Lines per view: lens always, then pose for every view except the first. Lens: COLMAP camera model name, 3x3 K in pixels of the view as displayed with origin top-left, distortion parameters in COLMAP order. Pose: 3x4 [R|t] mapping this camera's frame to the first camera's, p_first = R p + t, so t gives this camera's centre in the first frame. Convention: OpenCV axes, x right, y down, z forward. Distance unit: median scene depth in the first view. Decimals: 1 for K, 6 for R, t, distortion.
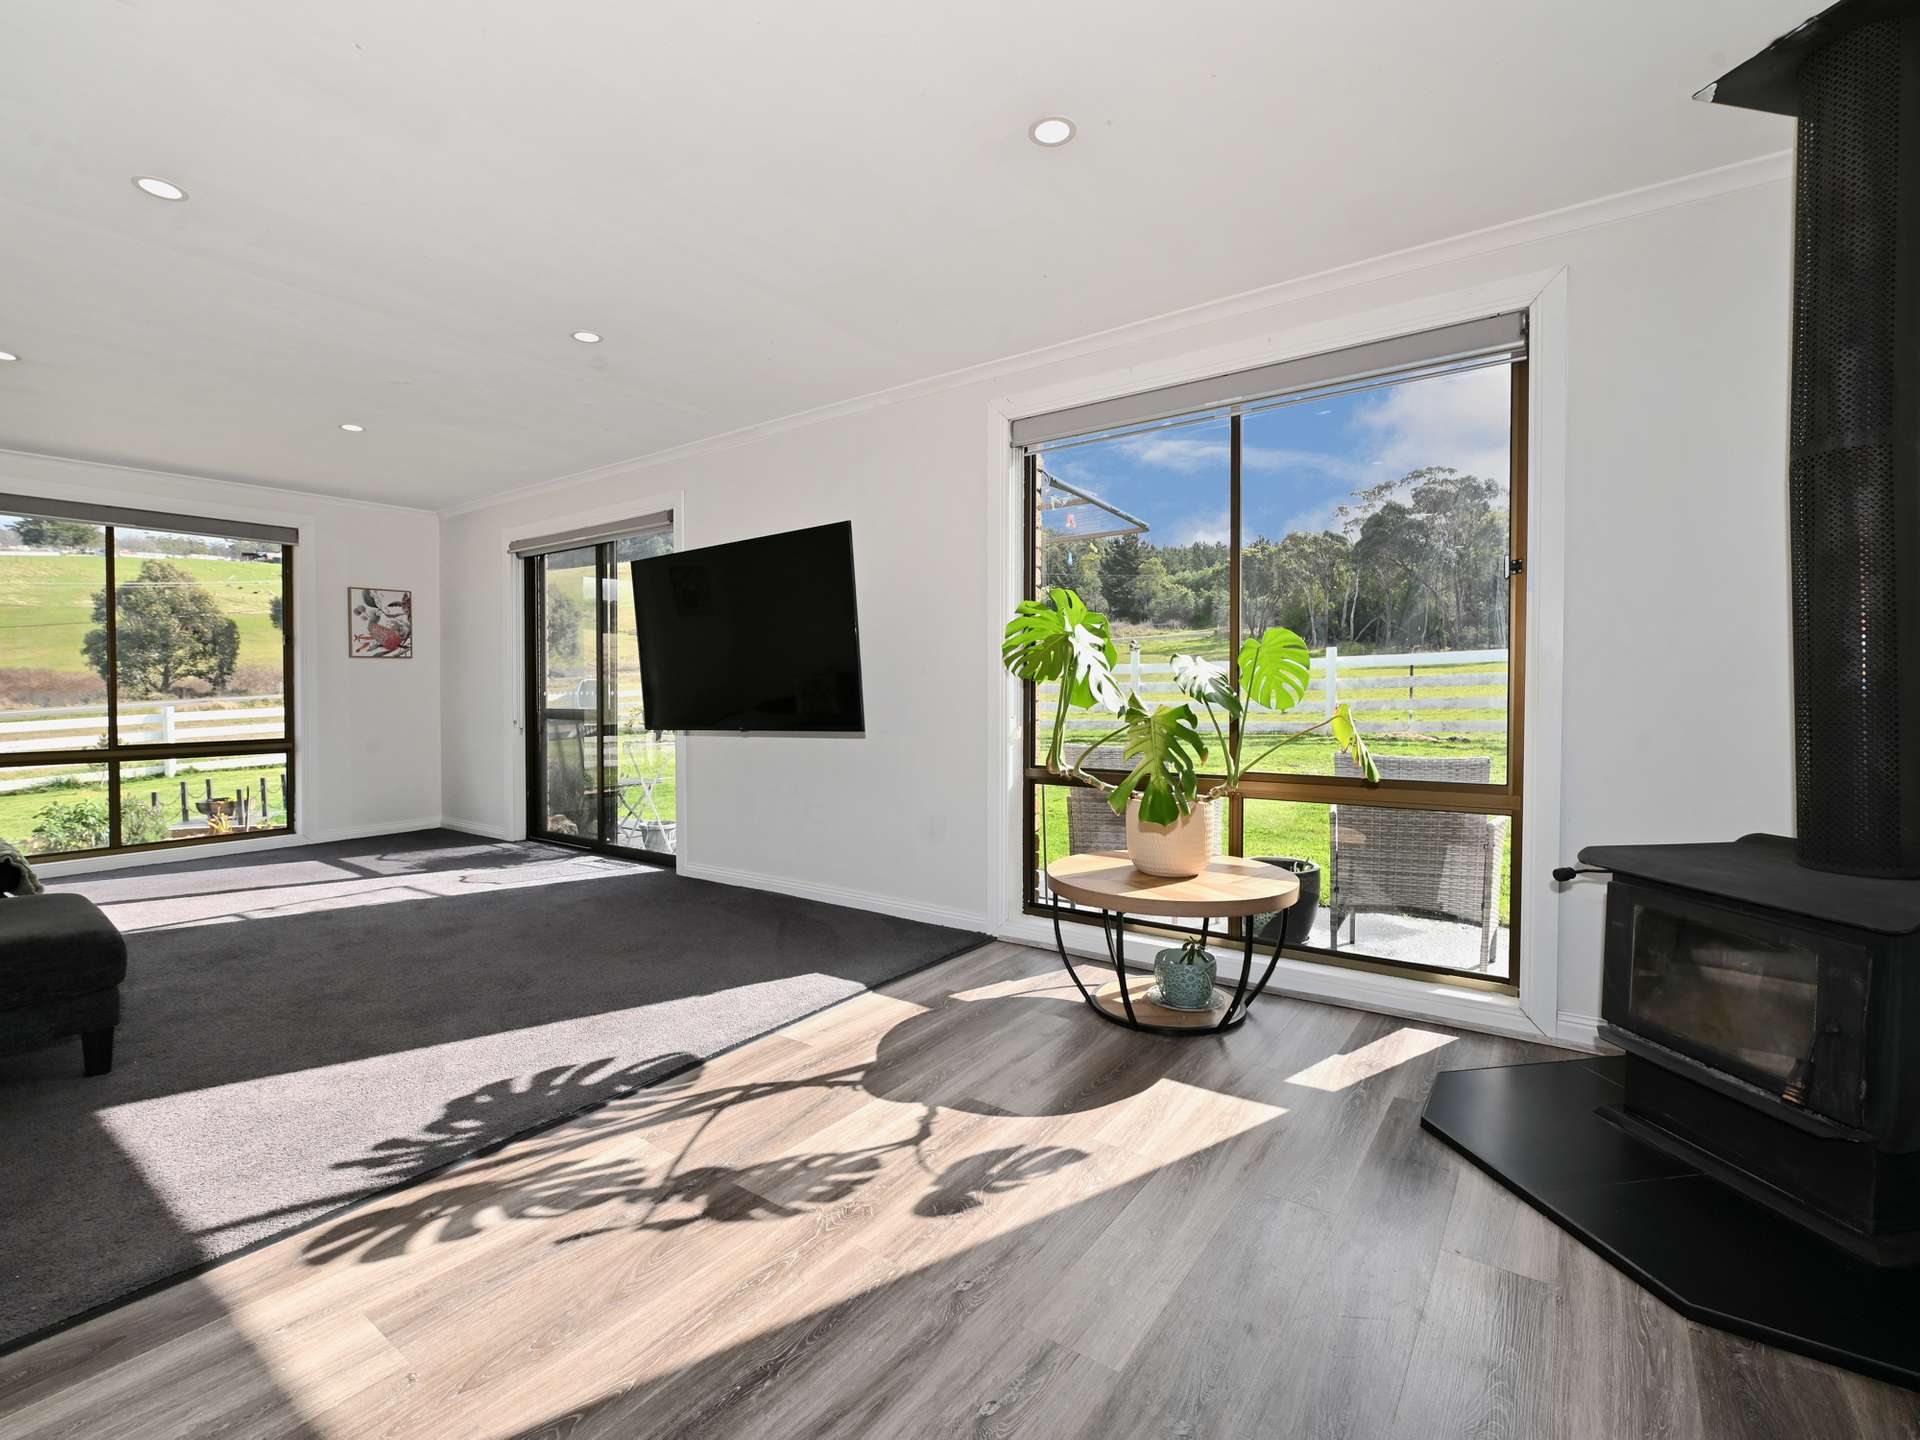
lens RADIAL K [[877.7, 0, 970.2], [0, 877.7, 701.9], [0, 0, 1]] dist [-0.000230, -0.000727]
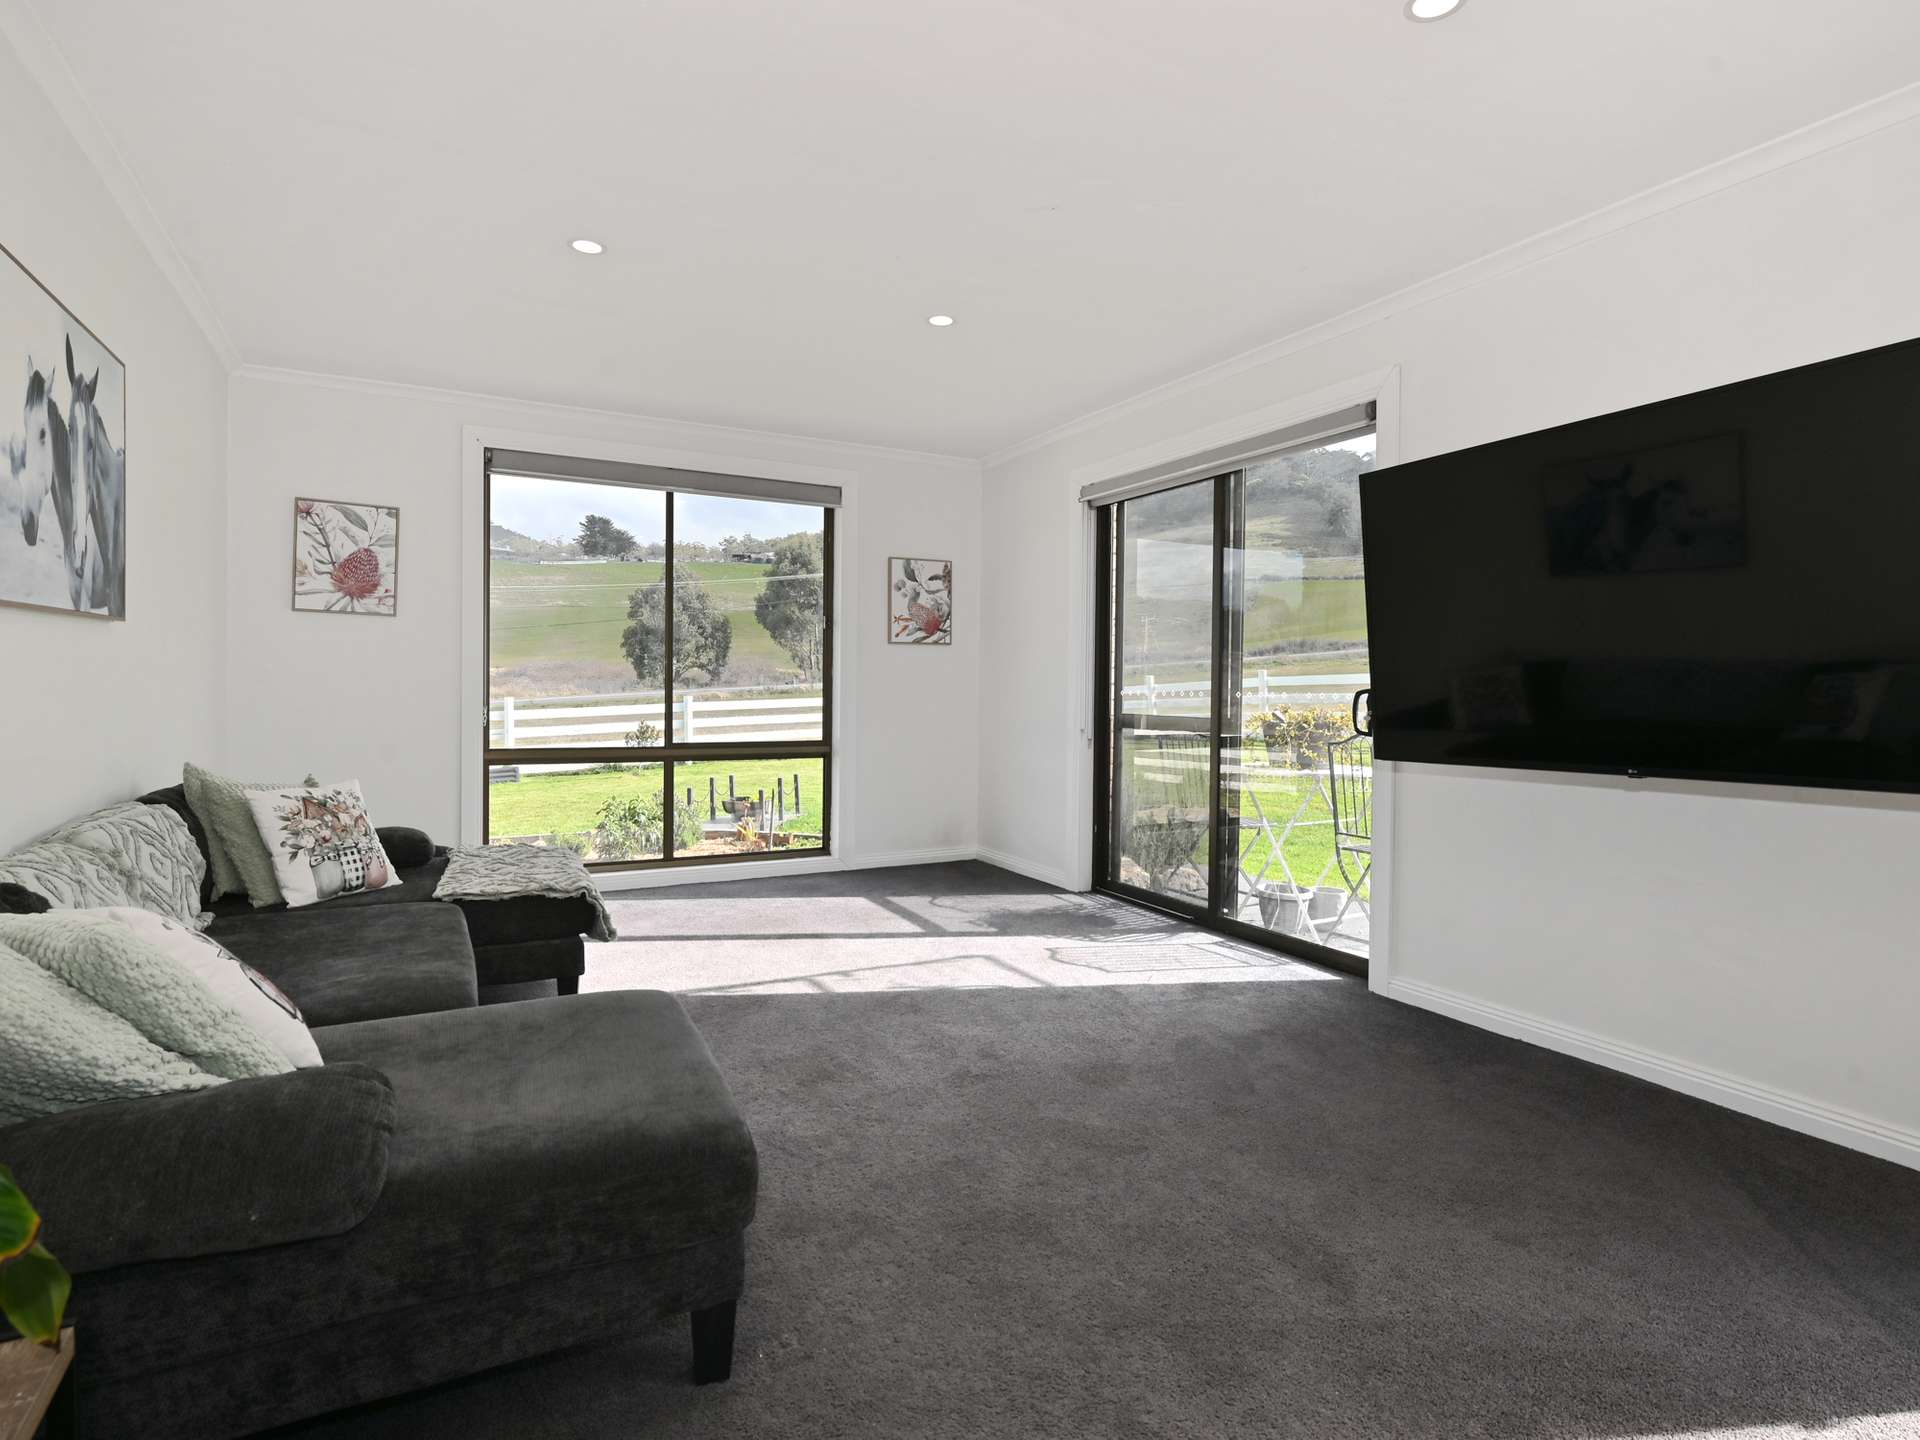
lens RADIAL K [[942.5, 0, 958.7], [0, 942.5, 714.5], [0, 0, 1]] dist [0.000988, -0.000430]
pose [[0.904170, 0.030483, -0.426083, -0.273966], [-0.025281, 0.999521, 0.017861, -0.002172], [0.426423, -0.005378, 0.904508, 0.237268]]
